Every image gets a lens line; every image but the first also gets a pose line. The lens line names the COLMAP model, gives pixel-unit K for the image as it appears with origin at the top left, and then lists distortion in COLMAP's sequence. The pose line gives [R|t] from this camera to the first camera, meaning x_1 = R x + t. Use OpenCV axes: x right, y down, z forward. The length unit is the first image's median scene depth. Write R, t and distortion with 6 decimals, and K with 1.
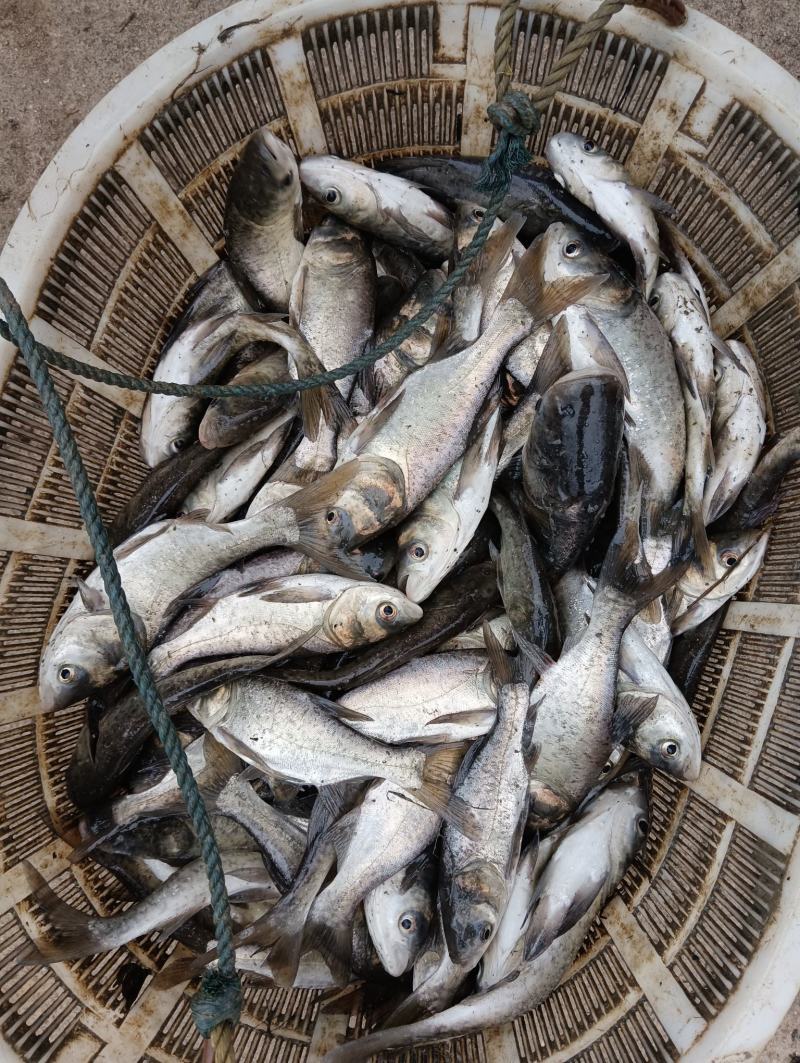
lens RADIAL K [[887.4, 0, 406.2], [0, 887.4, 530.1], [0, 0, 1]] dist [0.045100, -0.112372]
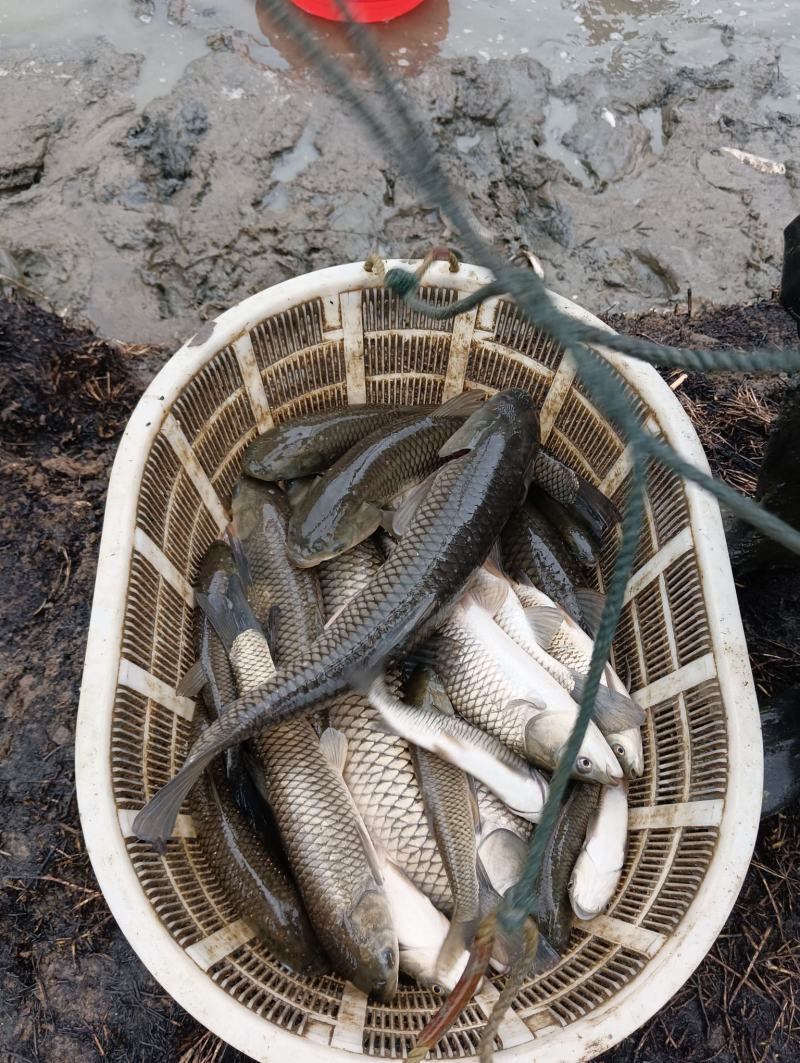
lens RADIAL K [[887.4, 0, 409.4], [0, 887.4, 537.1], [0, 0, 1]] dist [0.045100, -0.112372]
pose [[0.929379, -0.296779, 0.219492, -0.306115], [0.353141, 0.887961, -0.294647, 0.368809], [-0.107455, 0.351350, 0.930057, -0.438031]]
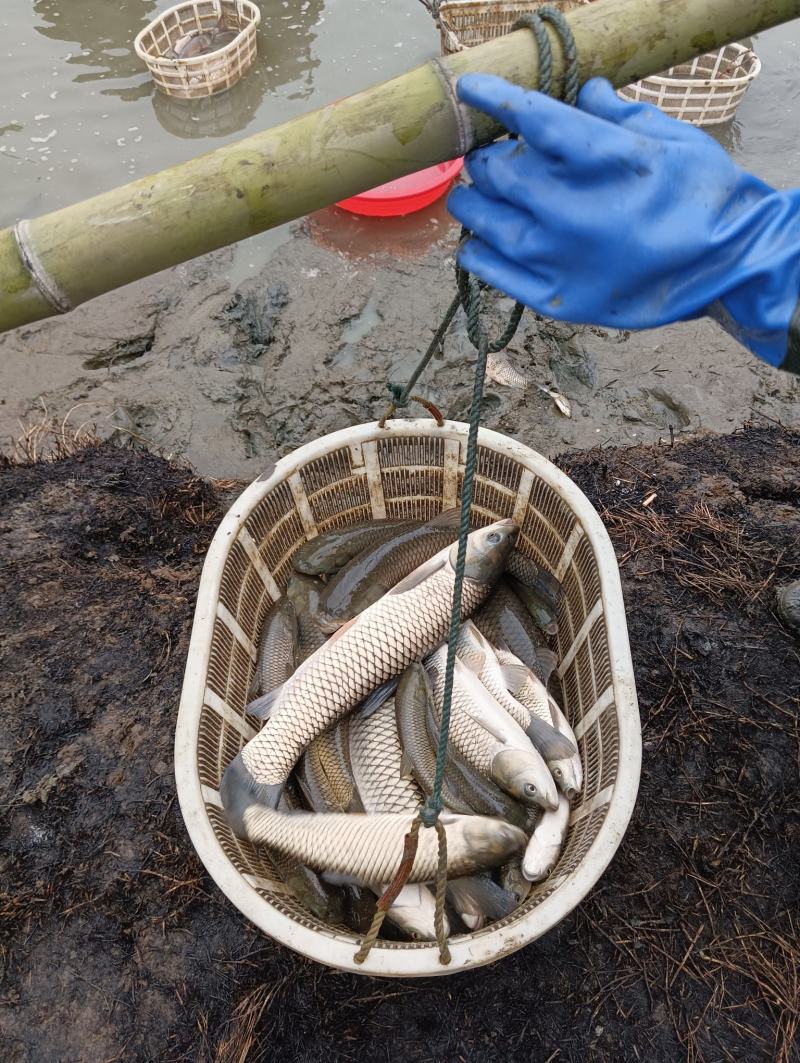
lens RADIAL K [[887.4, 0, 406.4], [0, 887.4, 527.6], [0, 0, 1]] dist [0.045100, -0.112372]
pose [[0.945083, -0.276718, 0.173912, -0.292669], [0.326397, 0.826514, -0.458628, 0.751157], [-0.016830, 0.490206, 0.871444, -1.007872]]
